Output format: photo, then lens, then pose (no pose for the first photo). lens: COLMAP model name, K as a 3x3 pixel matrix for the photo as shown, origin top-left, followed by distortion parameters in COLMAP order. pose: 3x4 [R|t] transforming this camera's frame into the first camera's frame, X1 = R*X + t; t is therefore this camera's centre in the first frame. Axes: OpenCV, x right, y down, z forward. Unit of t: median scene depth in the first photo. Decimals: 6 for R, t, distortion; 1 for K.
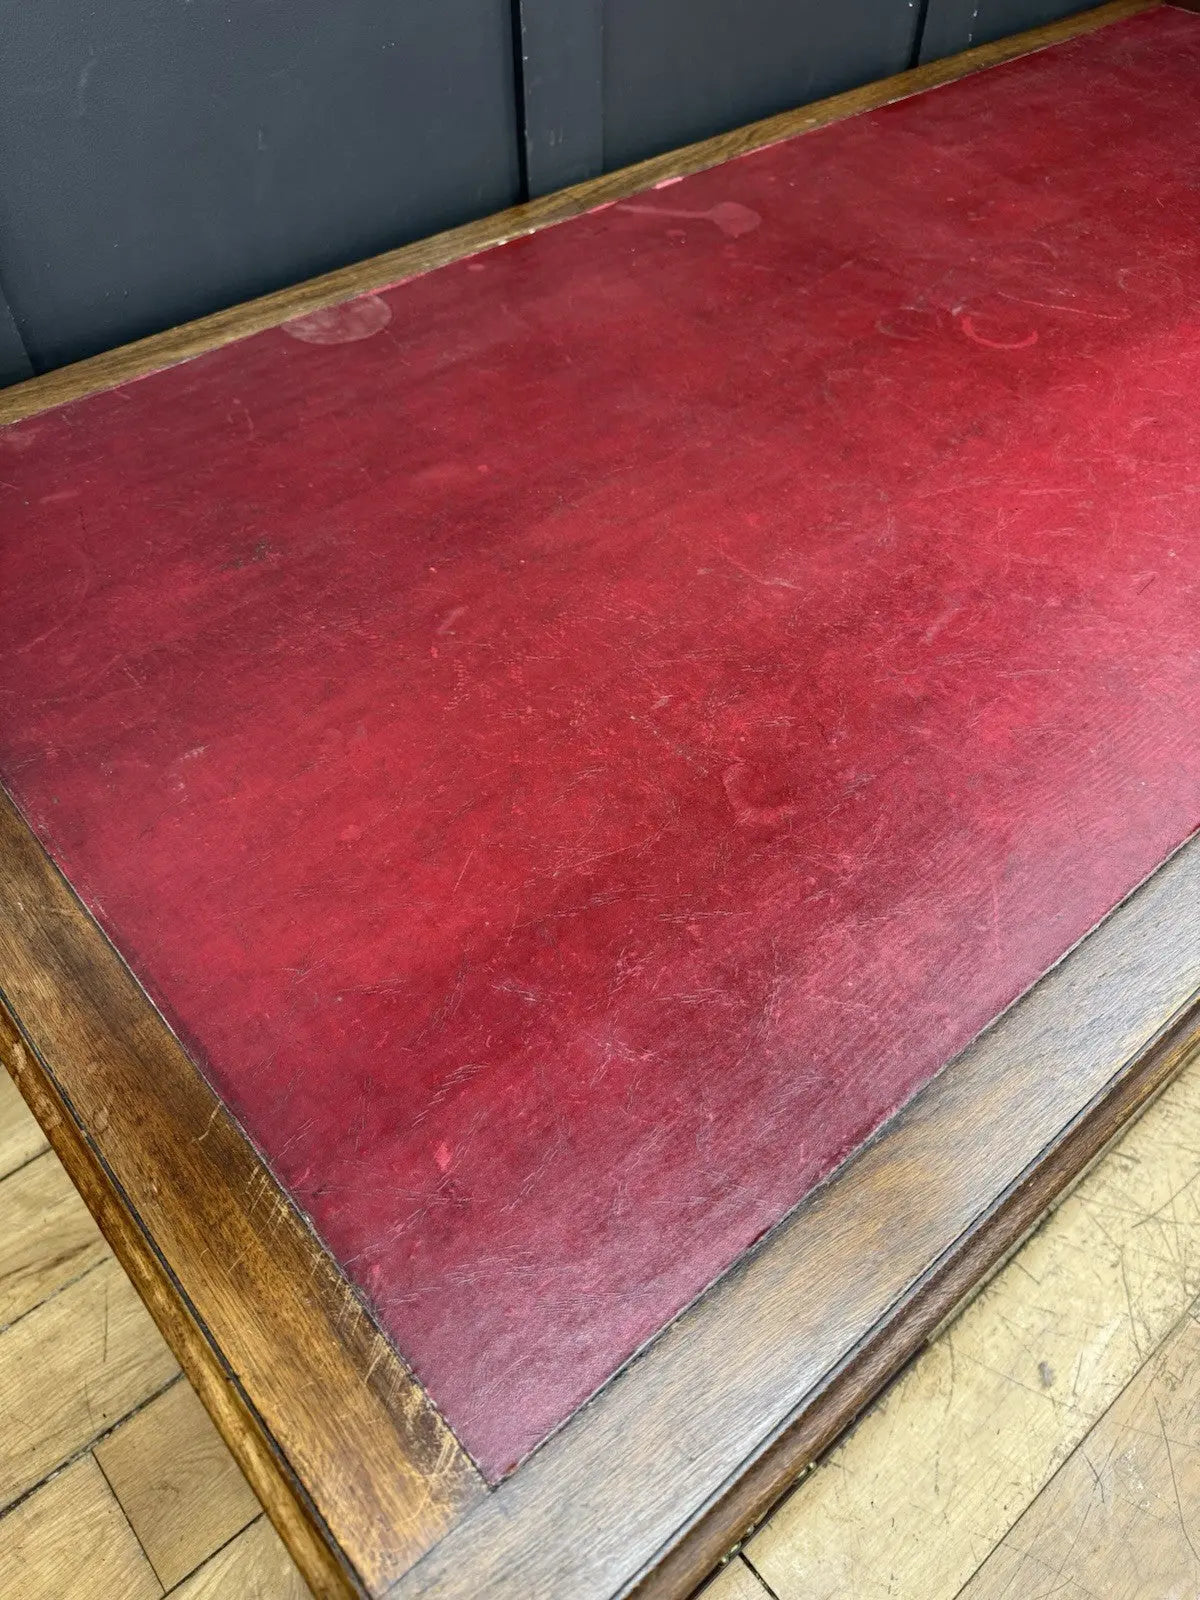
lens RADIAL K [[1141.5, 0, 596.6], [0, 1141.5, 805.3], [0, 0, 1]] dist [-0.007130, -0.005521]
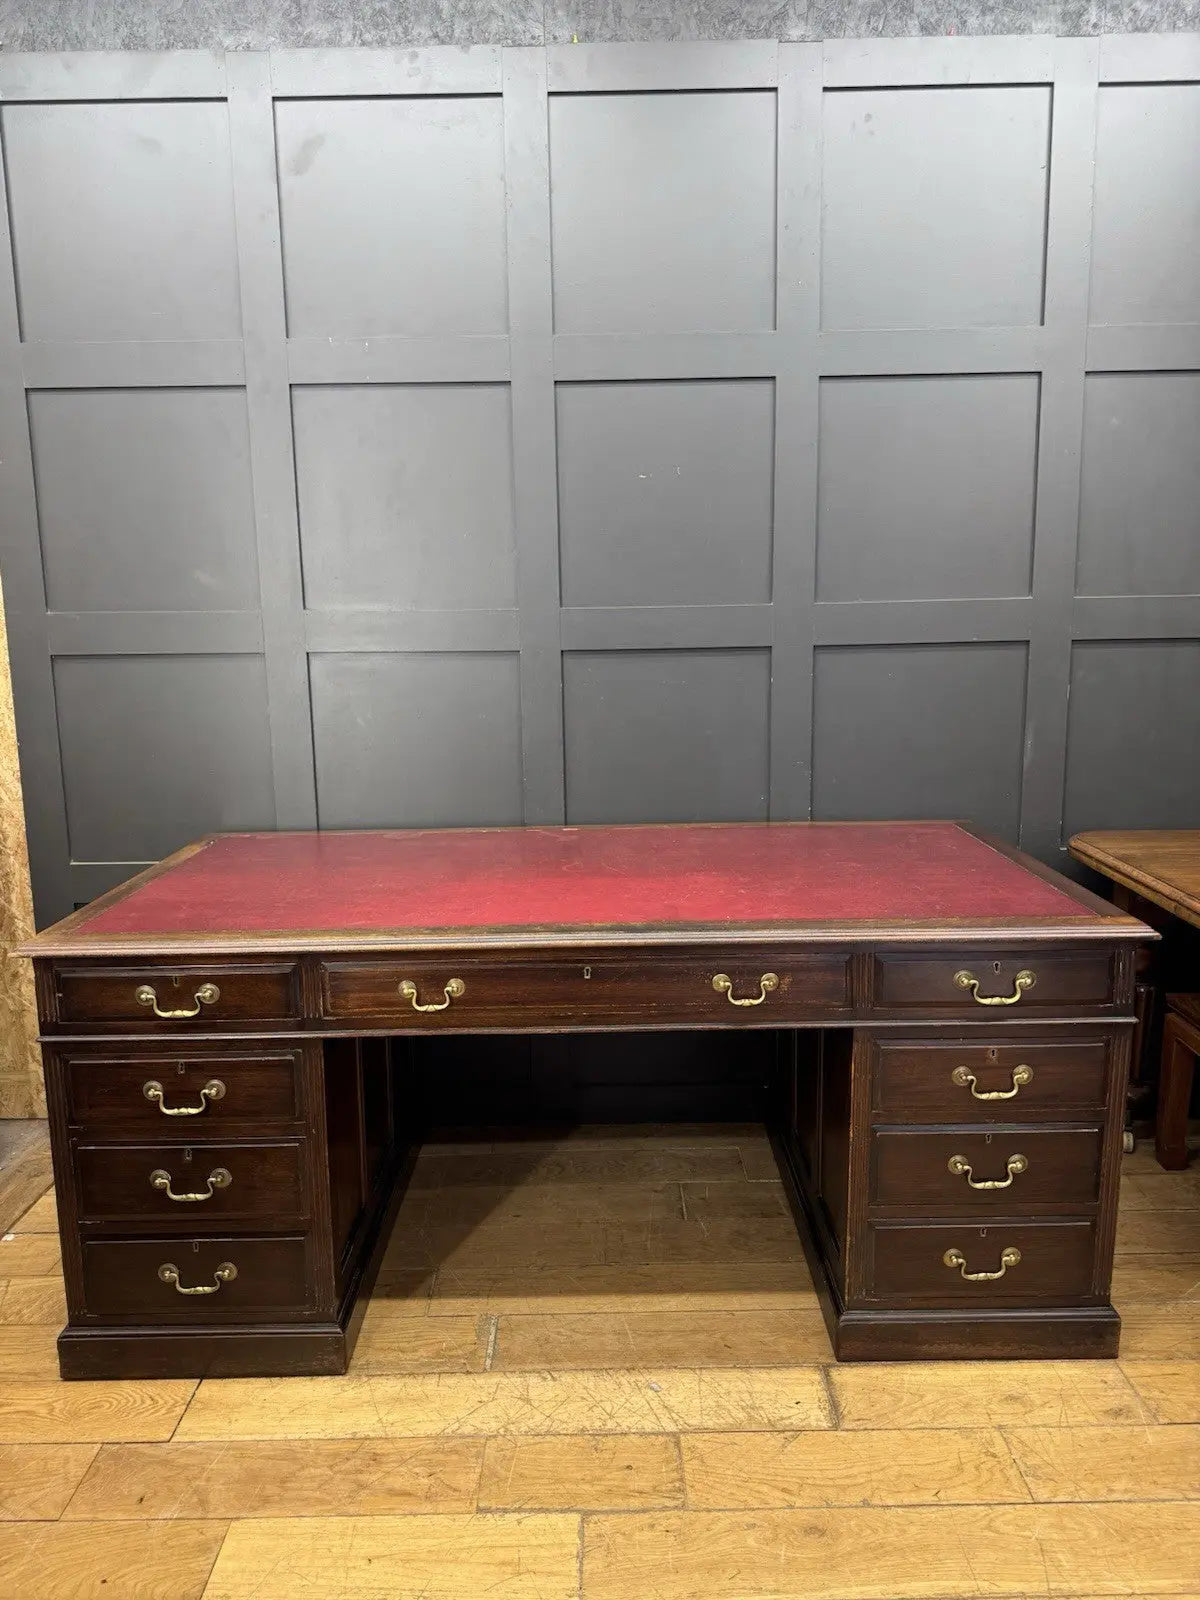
lens RADIAL K [[1117.8, 0, 608.3], [0, 1117.8, 802.0], [0, 0, 1]] dist [0.001515, -0.002867]
pose [[0.762988, 0.092440, -0.639769, 1.613414], [-0.482082, 0.740717, -0.467904, 0.466525], [0.430635, 0.665426, 0.609722, -0.423845]]
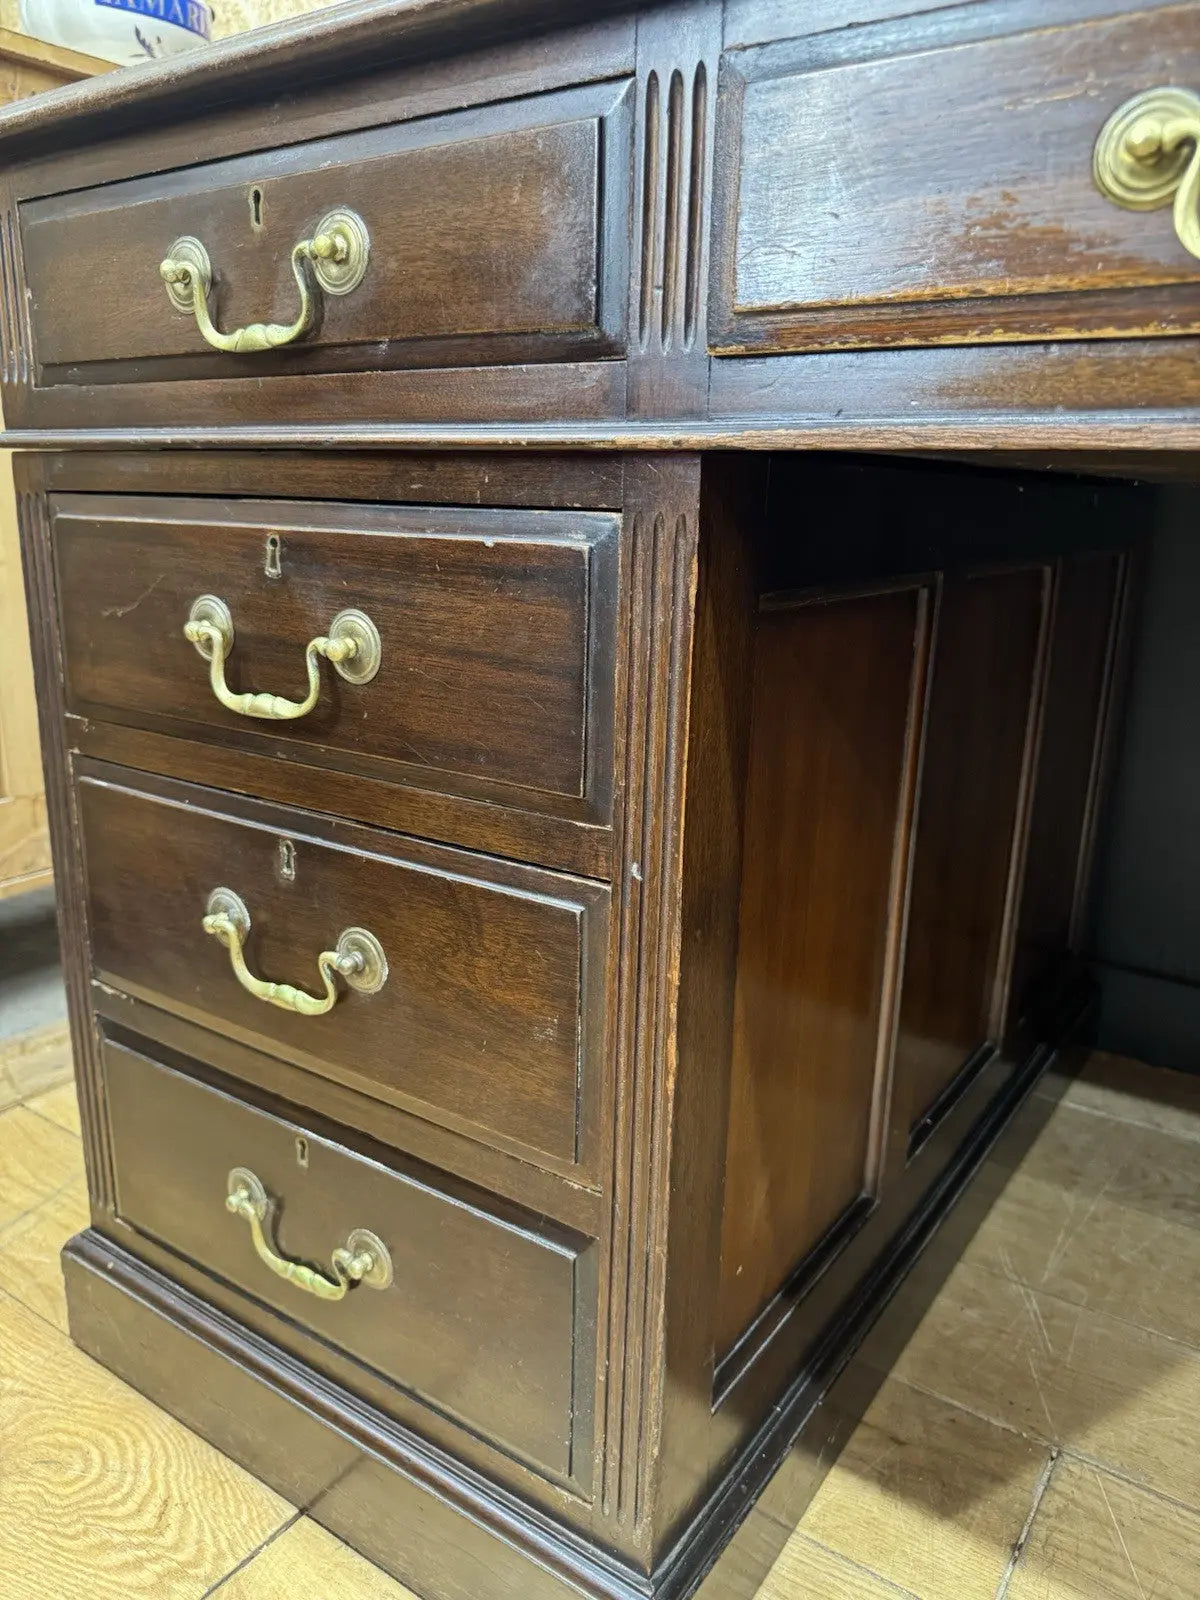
lens RADIAL K [[1166.7, 0, 600.0], [0, 1166.7, 800.0], [0, 0, 1]] dist [-0.005359, -0.003381]
pose [[0.255795, 0.247499, -0.934512, 0.649129], [-0.753420, 0.656746, -0.032292, 0.269929], [0.605745, 0.712341, 0.354463, 0.548117]]
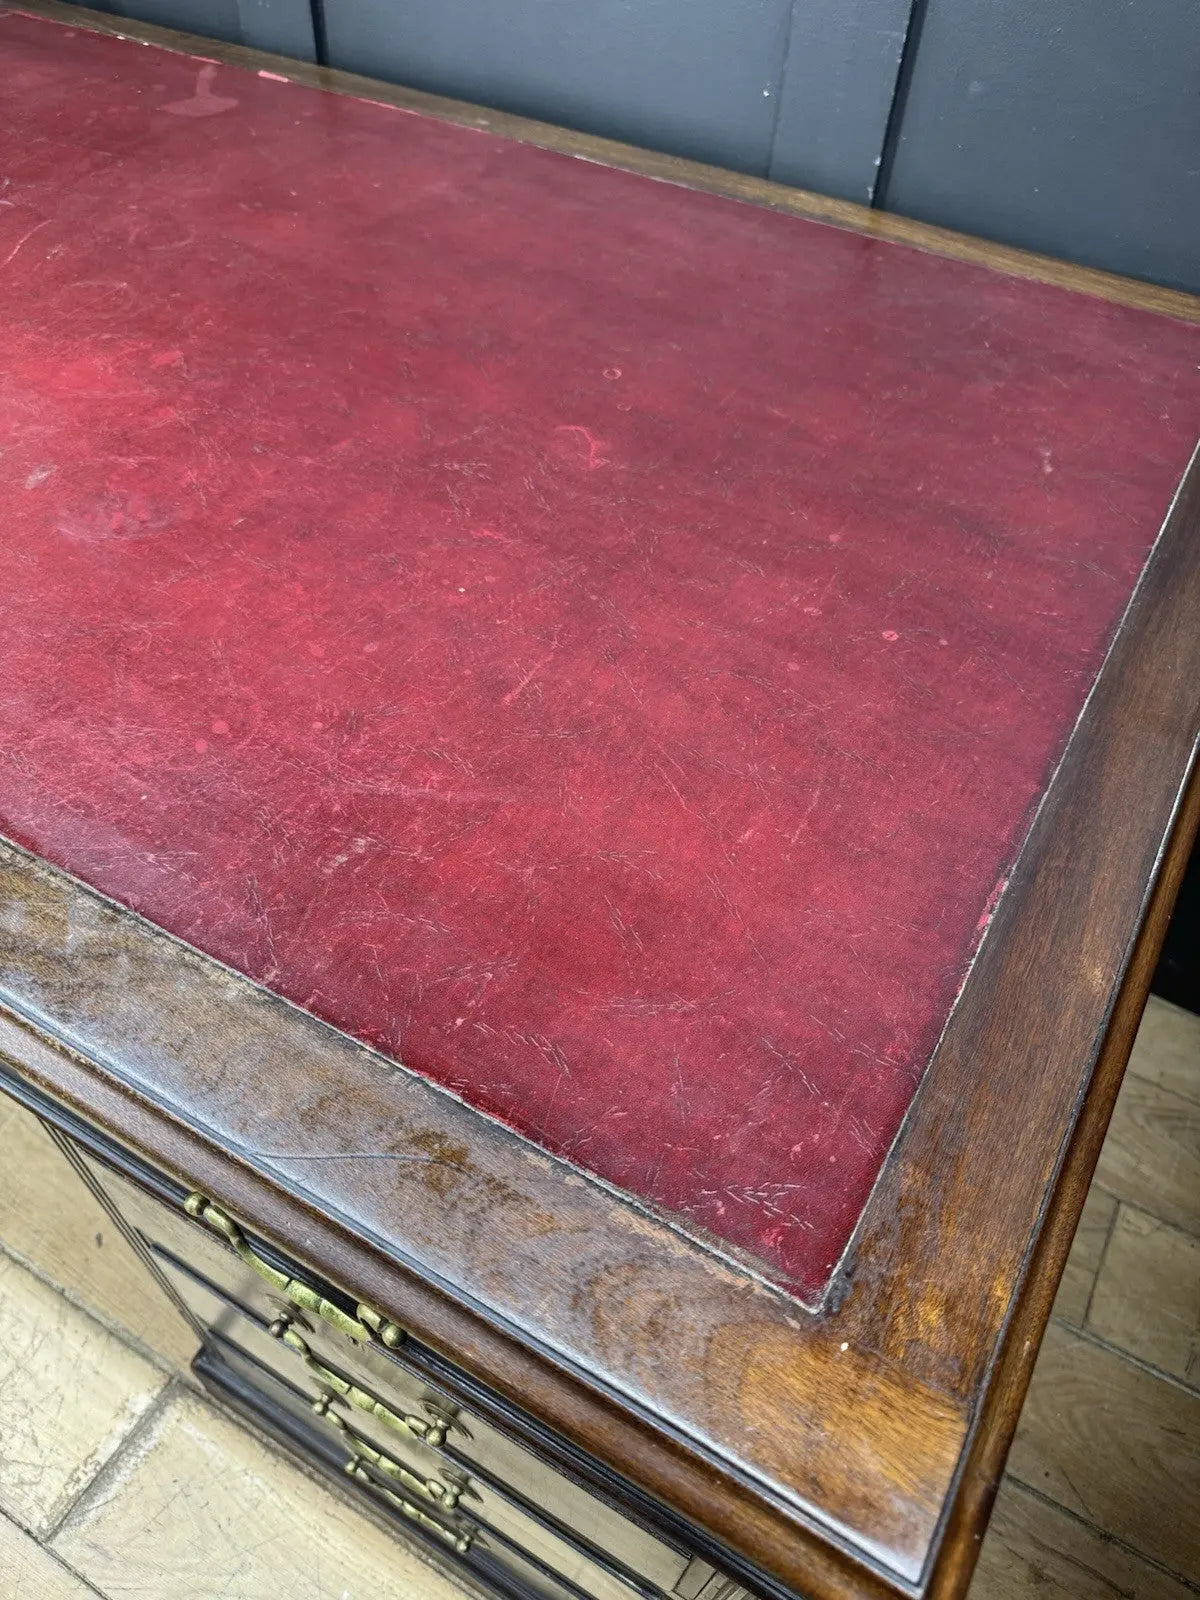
lens RADIAL K [[1141.5, 0, 596.6], [0, 1141.5, 805.3], [0, 0, 1]] dist [-0.007130, -0.005521]
pose [[0.332044, 0.714880, -0.615381, 1.196245], [-0.752138, 0.594367, 0.284633, -0.663197], [0.569241, 0.368341, 0.735044, 0.677778]]
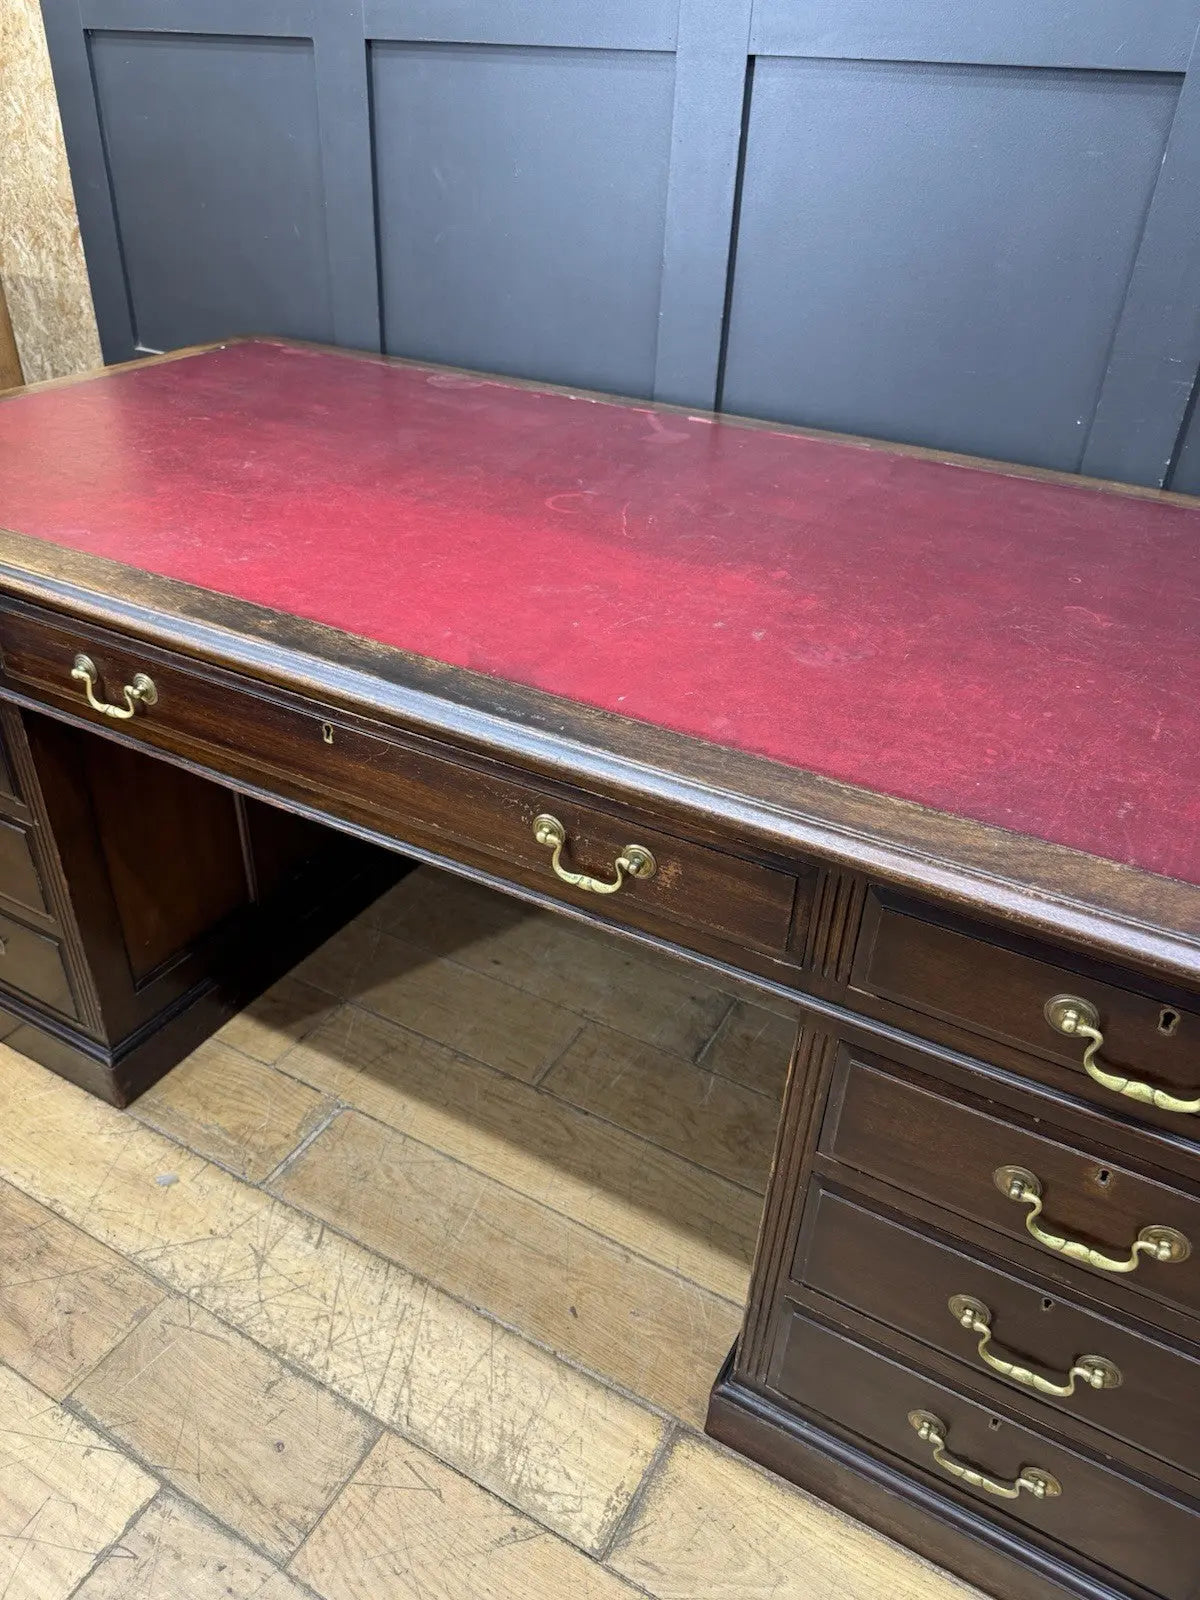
lens RADIAL K [[1146.6, 0, 598.5], [0, 1146.6, 789.9], [0, 0, 1]] dist [-0.001874, -0.002936]
pose [[0.341614, 0.514237, -0.786676, 1.355818], [-0.742813, 0.660531, 0.109211, -0.309763], [0.575785, 0.547046, 0.607629, 0.327083]]
